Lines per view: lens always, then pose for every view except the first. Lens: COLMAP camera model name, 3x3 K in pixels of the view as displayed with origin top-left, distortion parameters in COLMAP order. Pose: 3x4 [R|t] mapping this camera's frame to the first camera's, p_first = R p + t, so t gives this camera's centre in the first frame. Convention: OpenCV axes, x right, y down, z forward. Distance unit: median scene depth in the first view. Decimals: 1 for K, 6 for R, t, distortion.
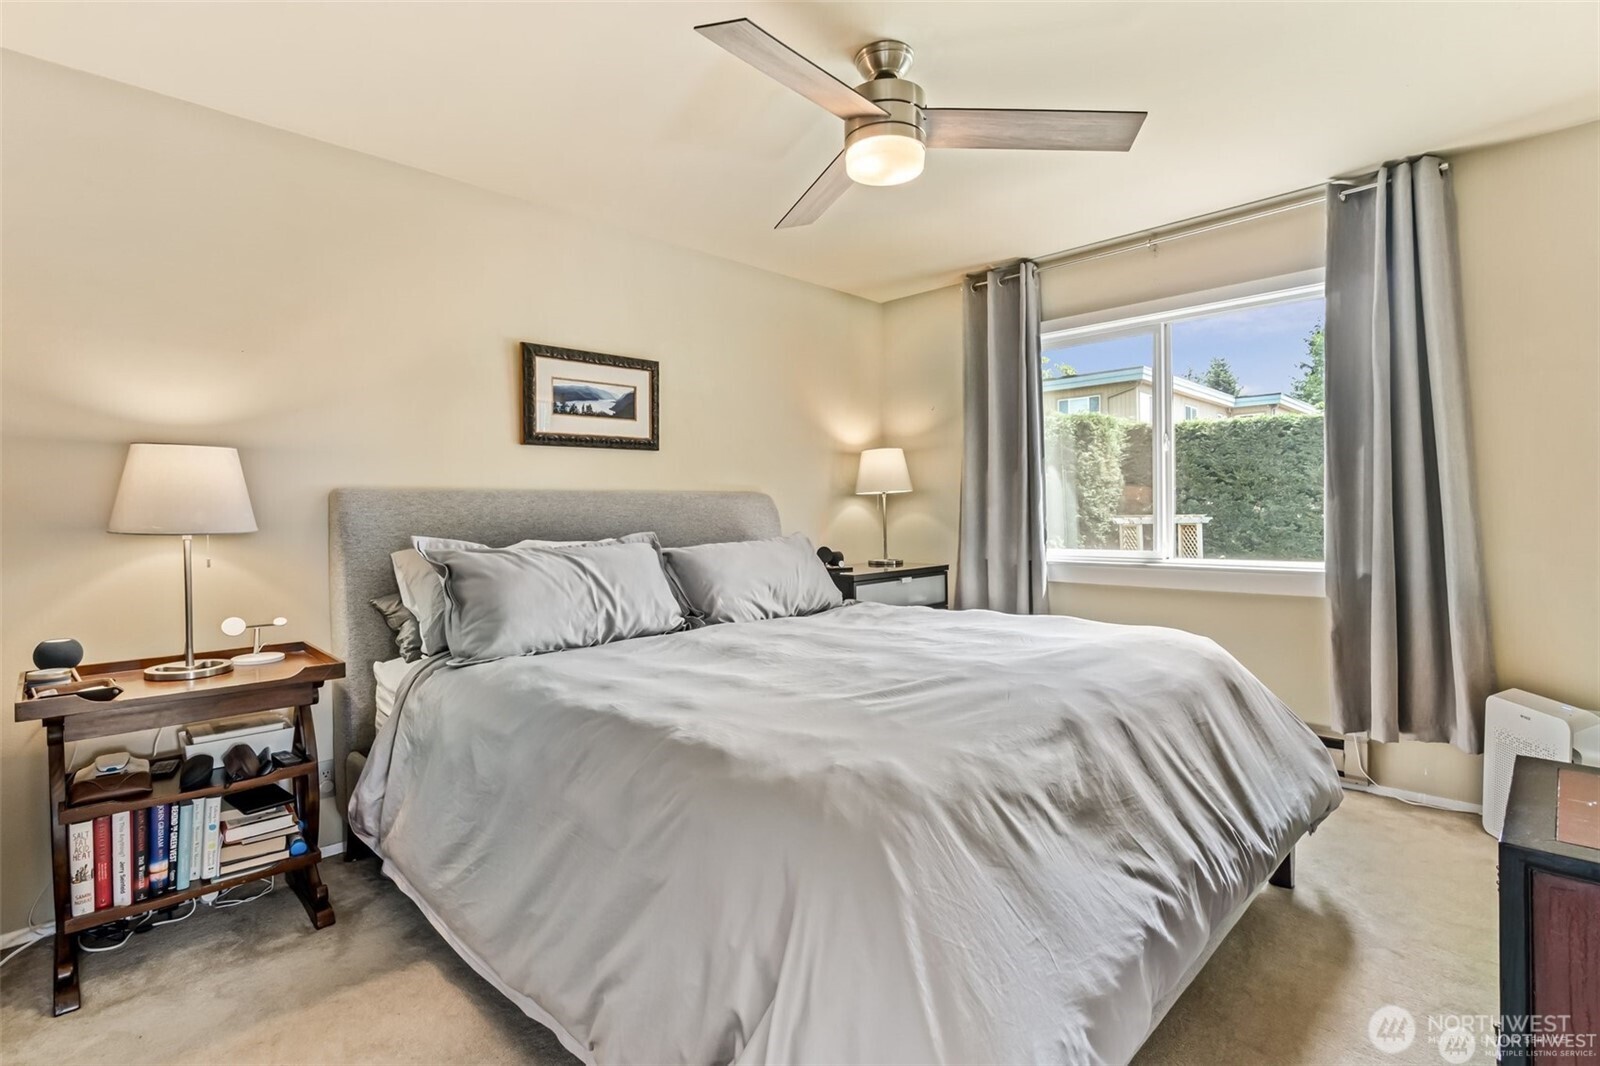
lens RADIAL K [[754.2, 0, 800.0], [0, 754.2, 533.0], [0, 0, 1]] dist [-0.000611, -0.000136]
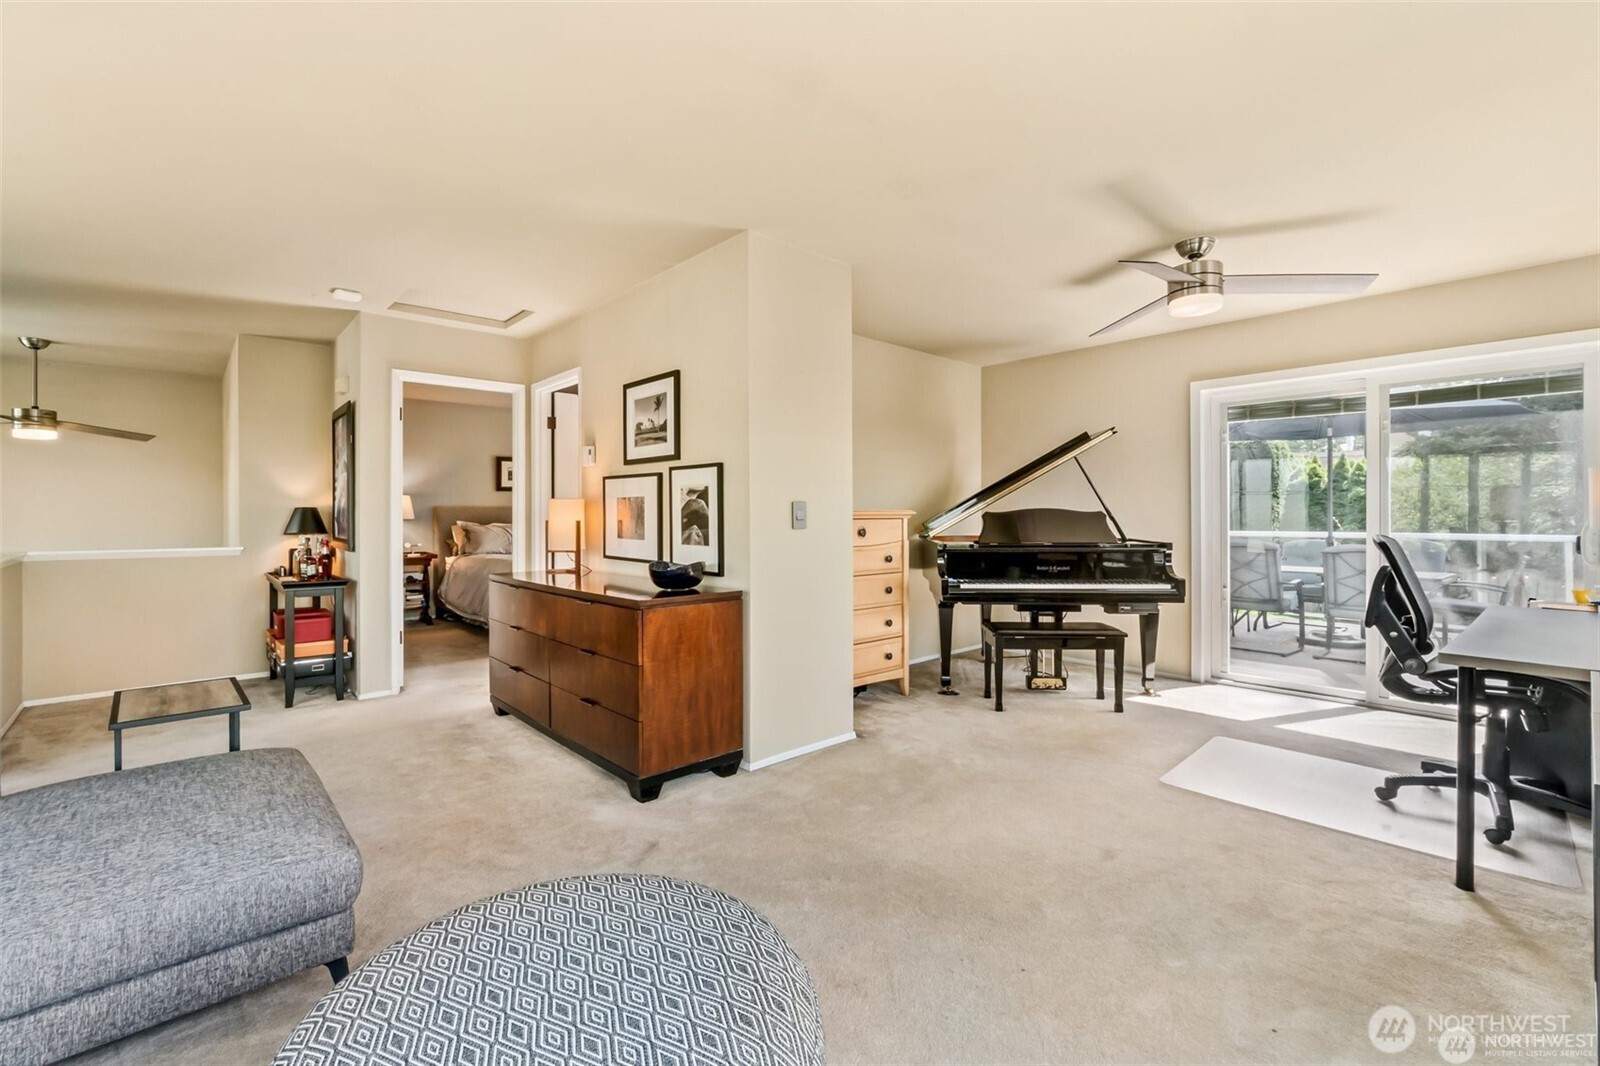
lens RADIAL K [[713.5, 0, 800.0], [0, 713.5, 533.0], [0, 0, 1]] dist [0.000517, 0.000101]
pose [[0.998645, 0.013367, -0.050289, 1.253781], [-0.013888, 0.999853, -0.010017, 0.072292], [0.050148, 0.010701, 0.998684, -2.241852]]
